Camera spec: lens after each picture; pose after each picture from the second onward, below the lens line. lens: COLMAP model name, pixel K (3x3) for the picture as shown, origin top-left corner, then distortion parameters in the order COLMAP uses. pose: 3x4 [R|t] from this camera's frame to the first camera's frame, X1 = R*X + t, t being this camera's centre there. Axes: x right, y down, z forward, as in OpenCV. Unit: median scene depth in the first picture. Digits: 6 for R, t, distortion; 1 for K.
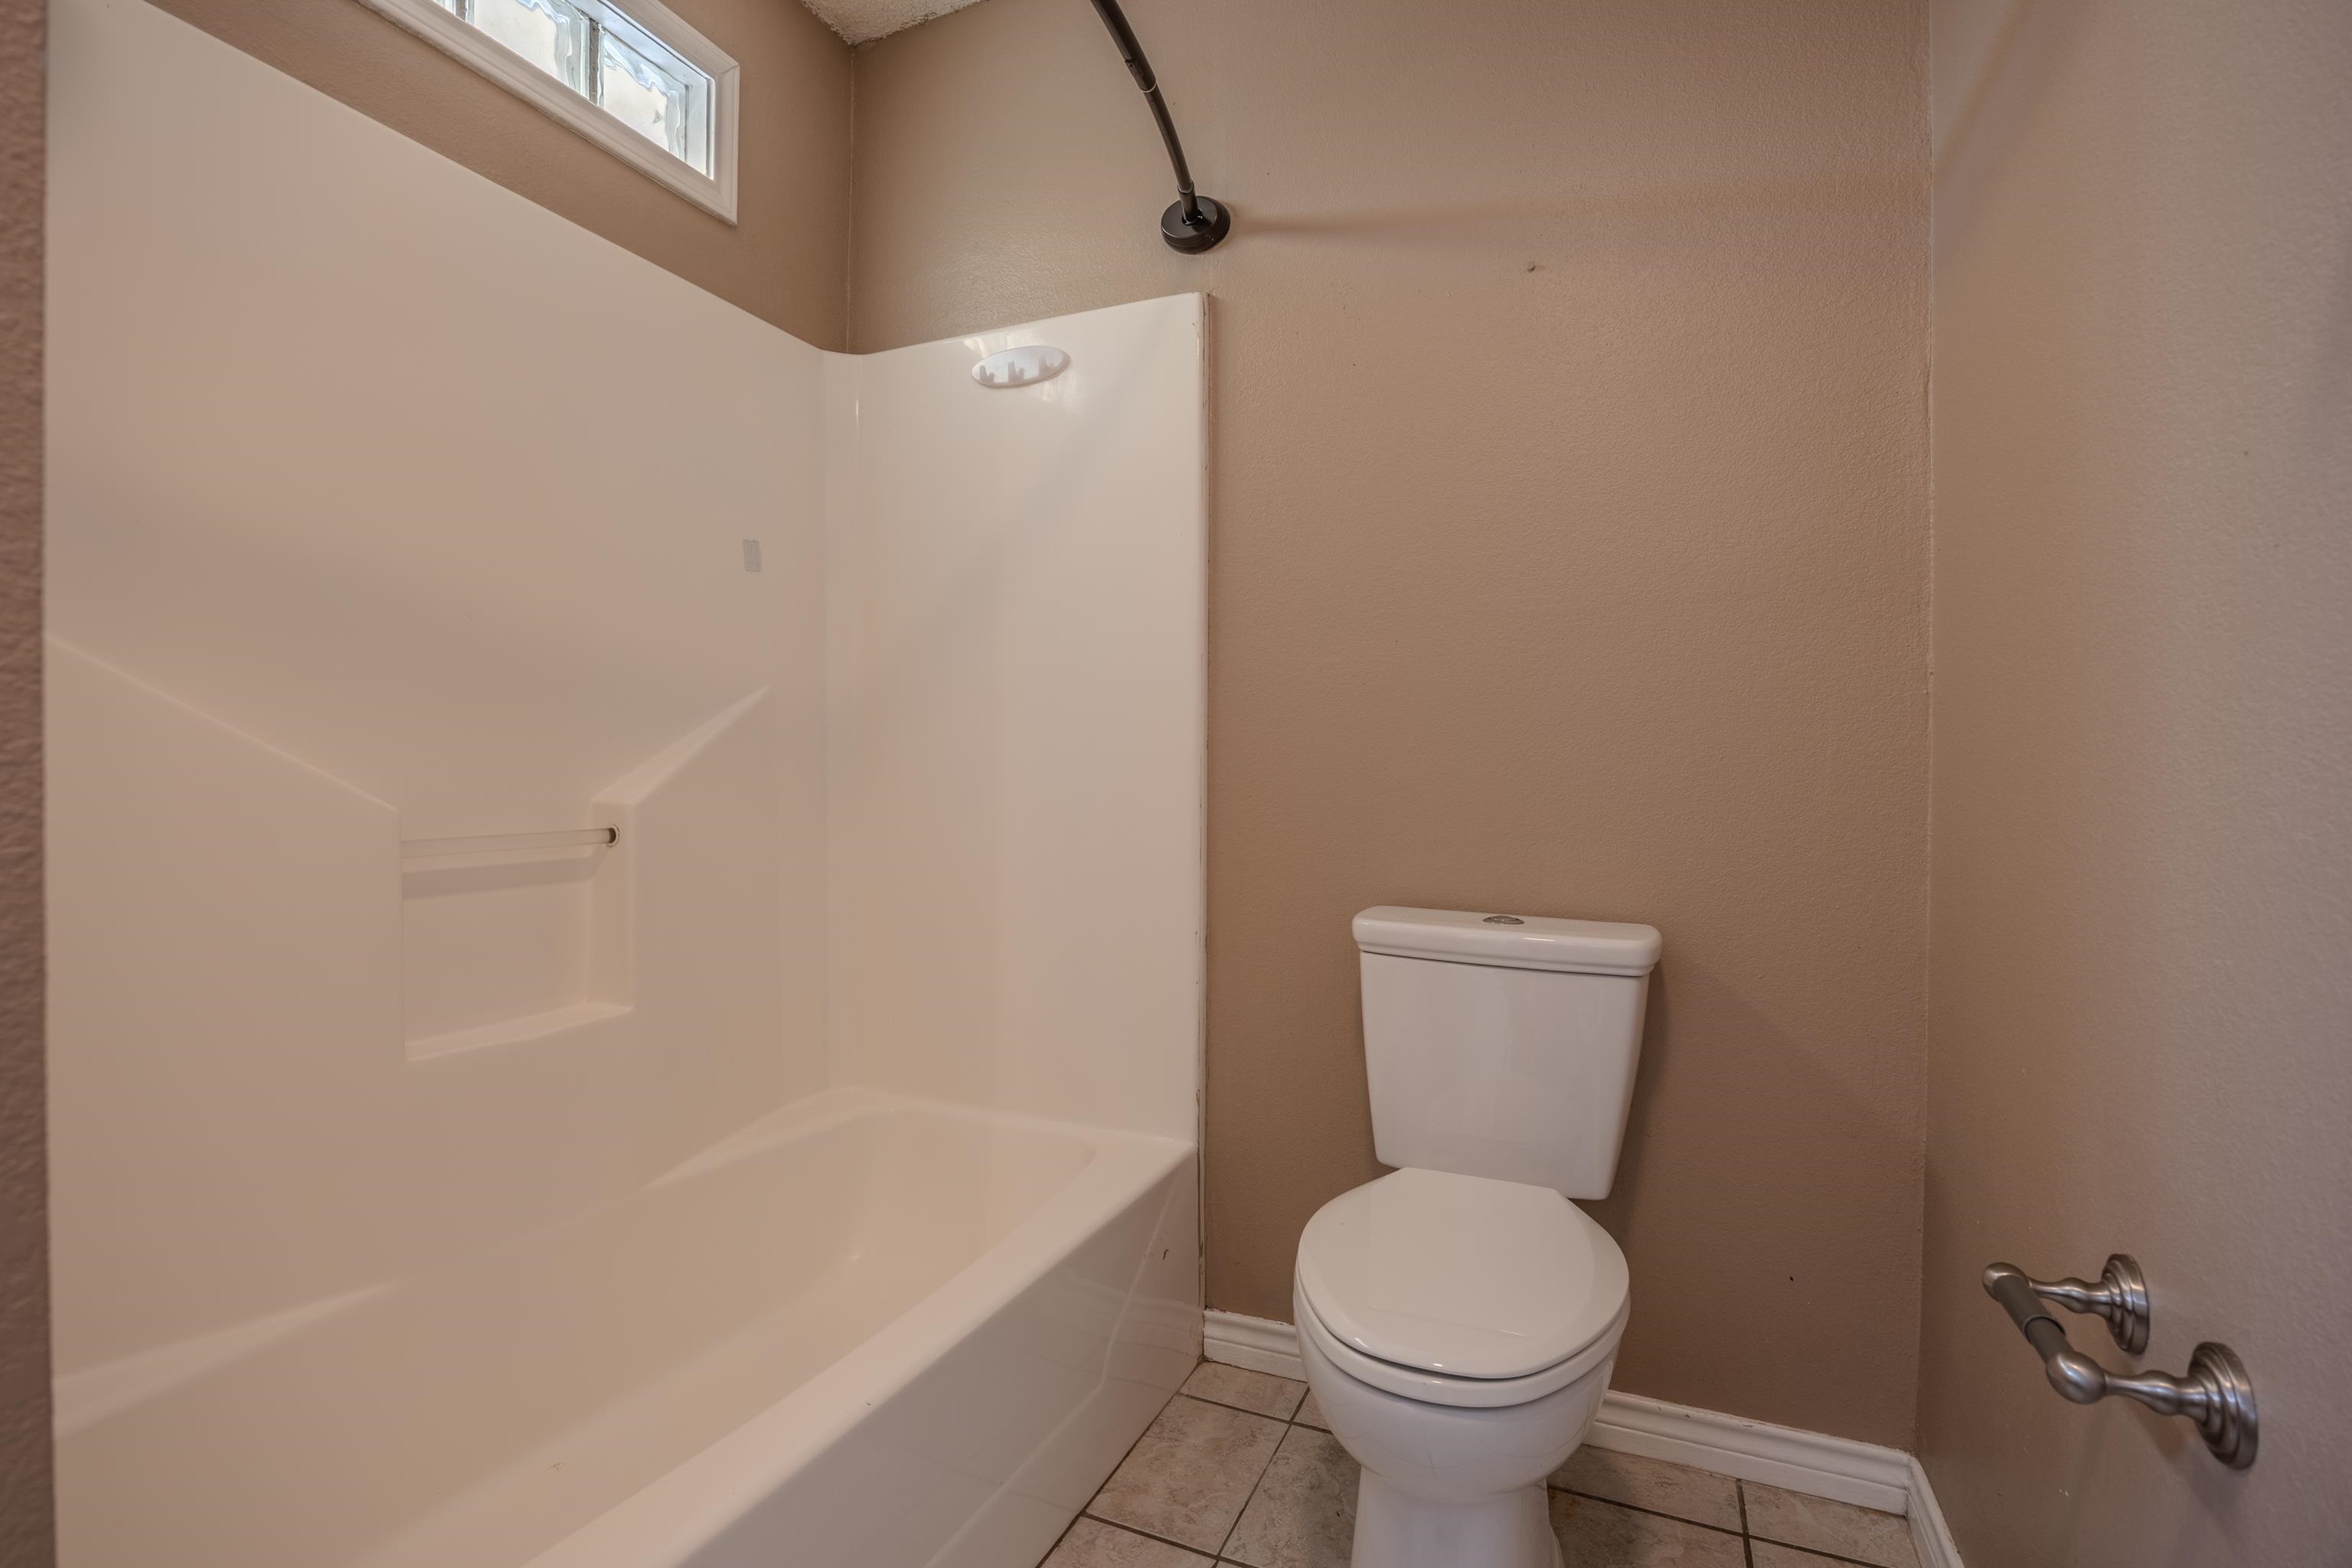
lens RADIAL K [[1127.7, 0, 1173.4], [0, 1127.7, 779.2], [0, 0, 1]] dist [-0.019602, 0.000866]
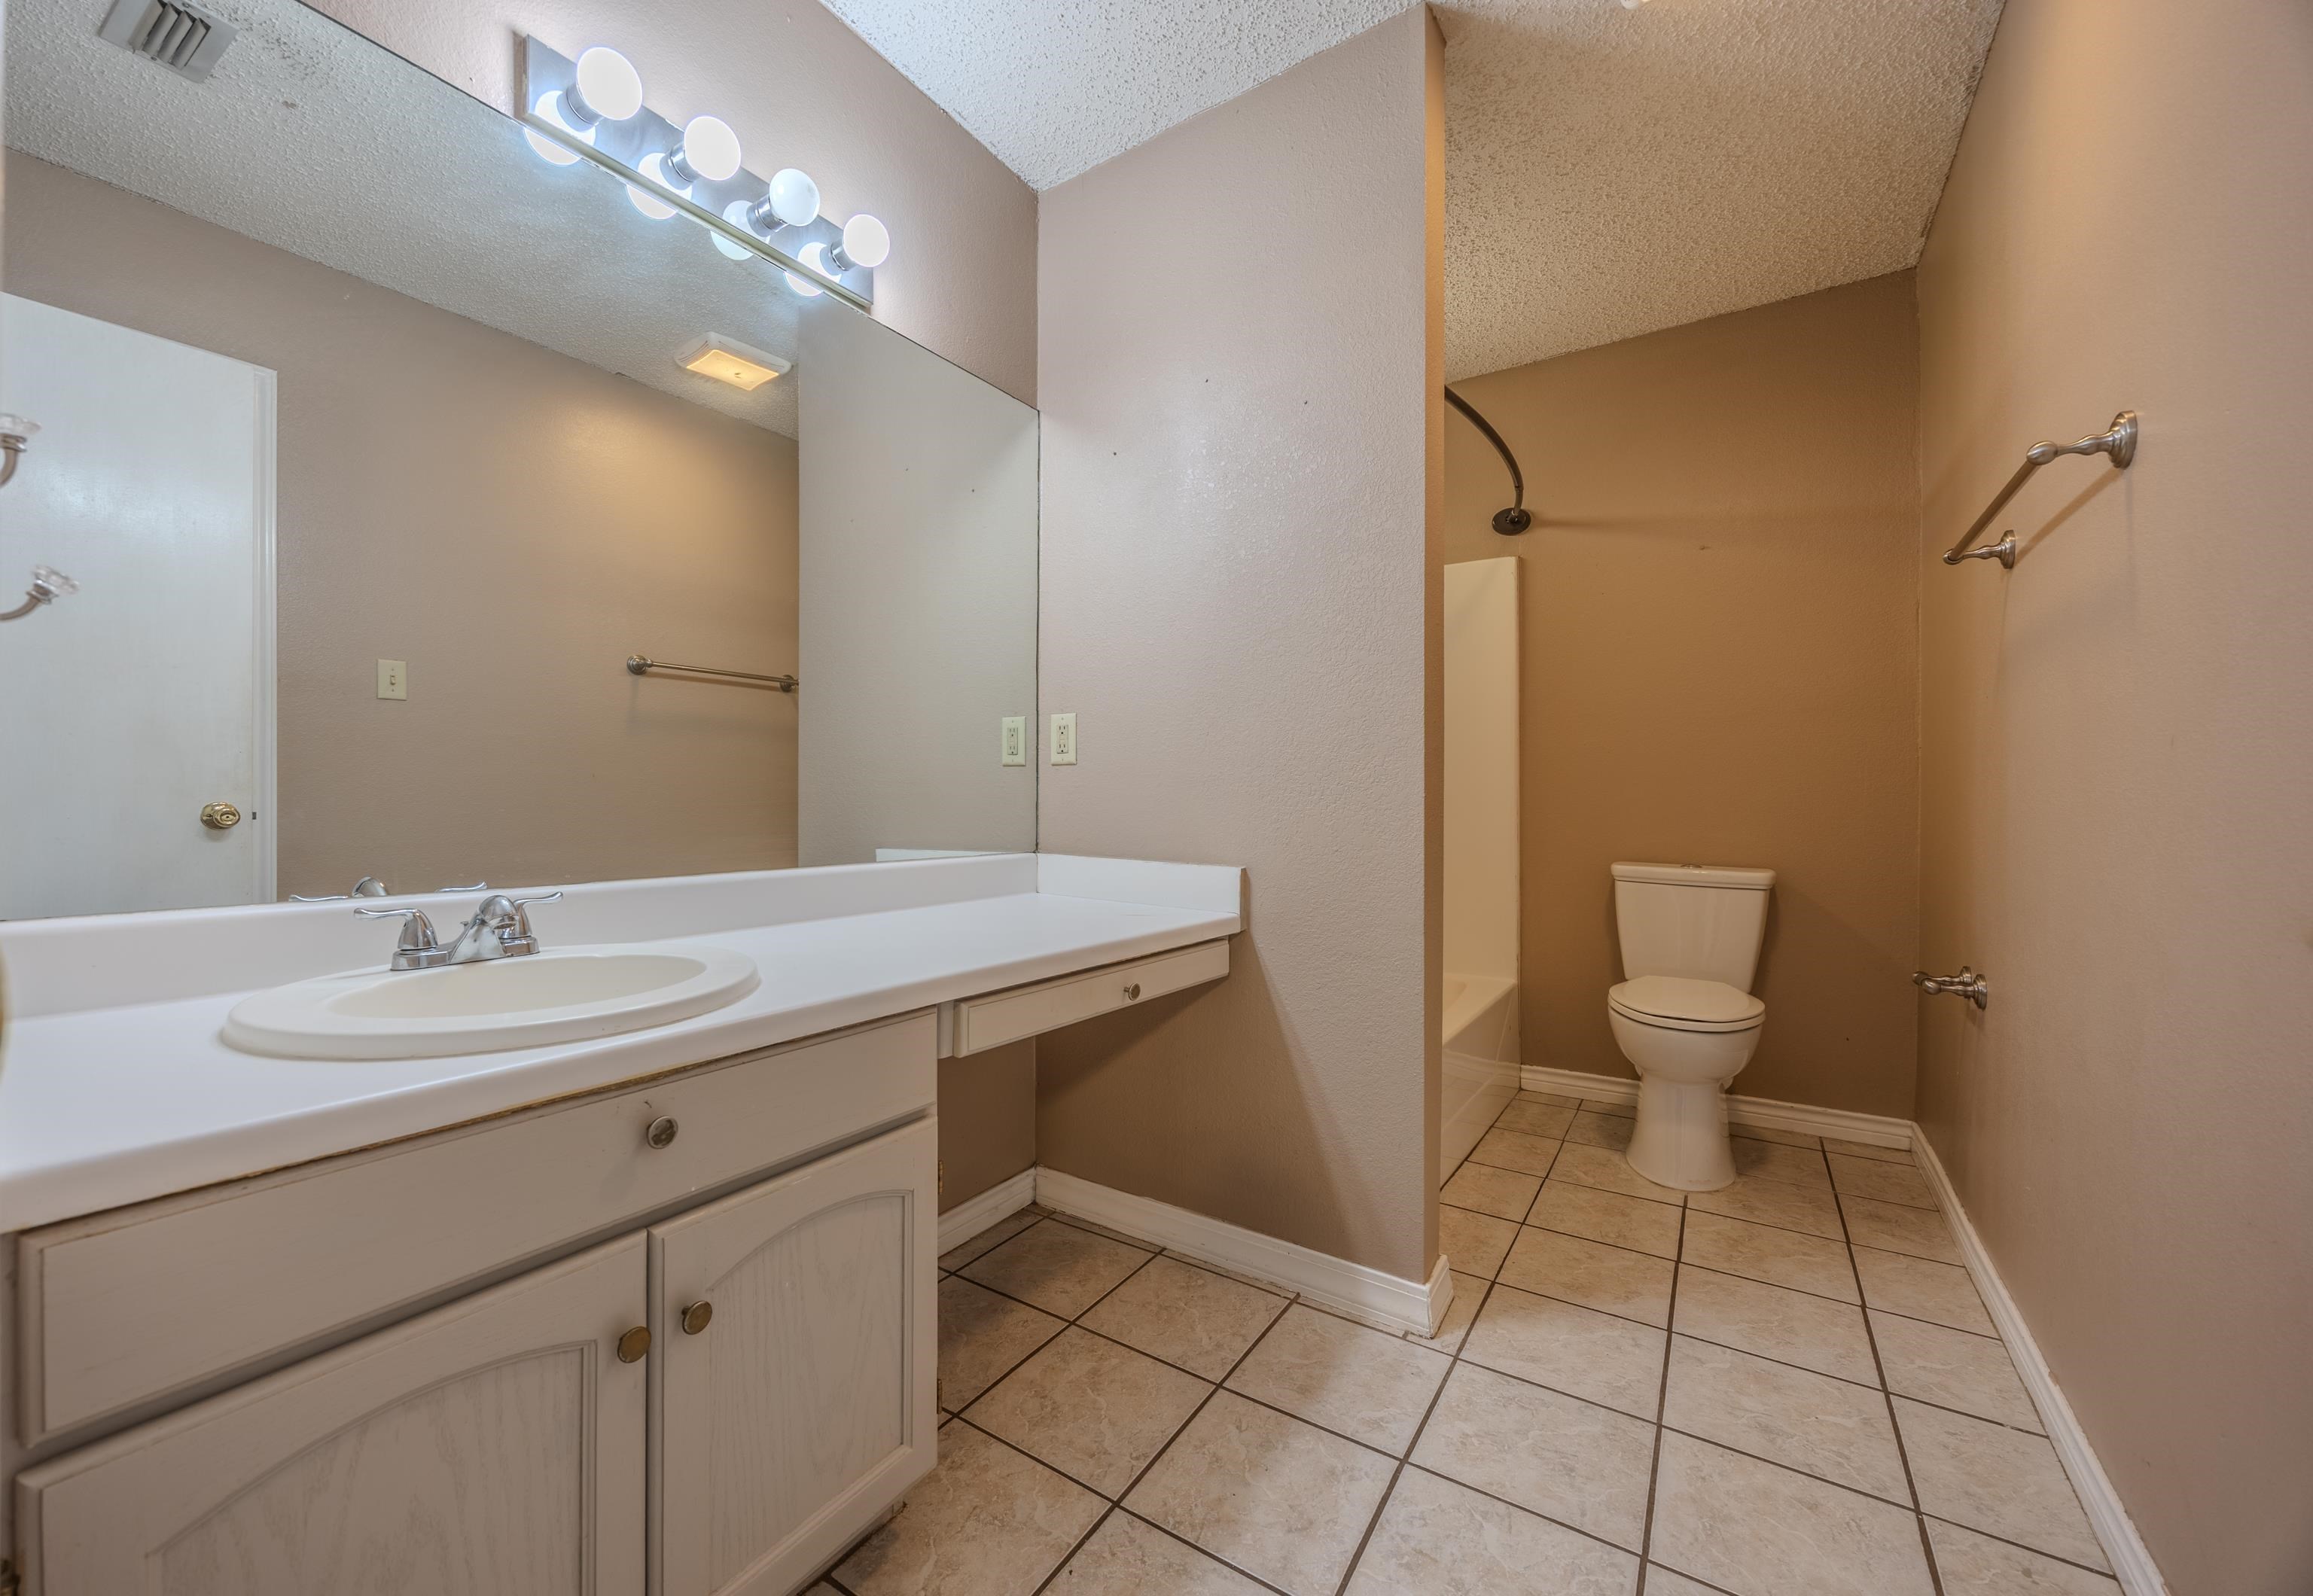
lens RADIAL K [[895.9, 0, 1153.5], [0, 895.9, 799.2], [0, 0, 1]] dist [0.002088, -0.000005]
pose [[0.983269, -0.004286, -0.182107, -0.395018], [0.004155, 0.999991, -0.001104, -0.002481], [0.182110, 0.000329, 0.983278, -0.844616]]
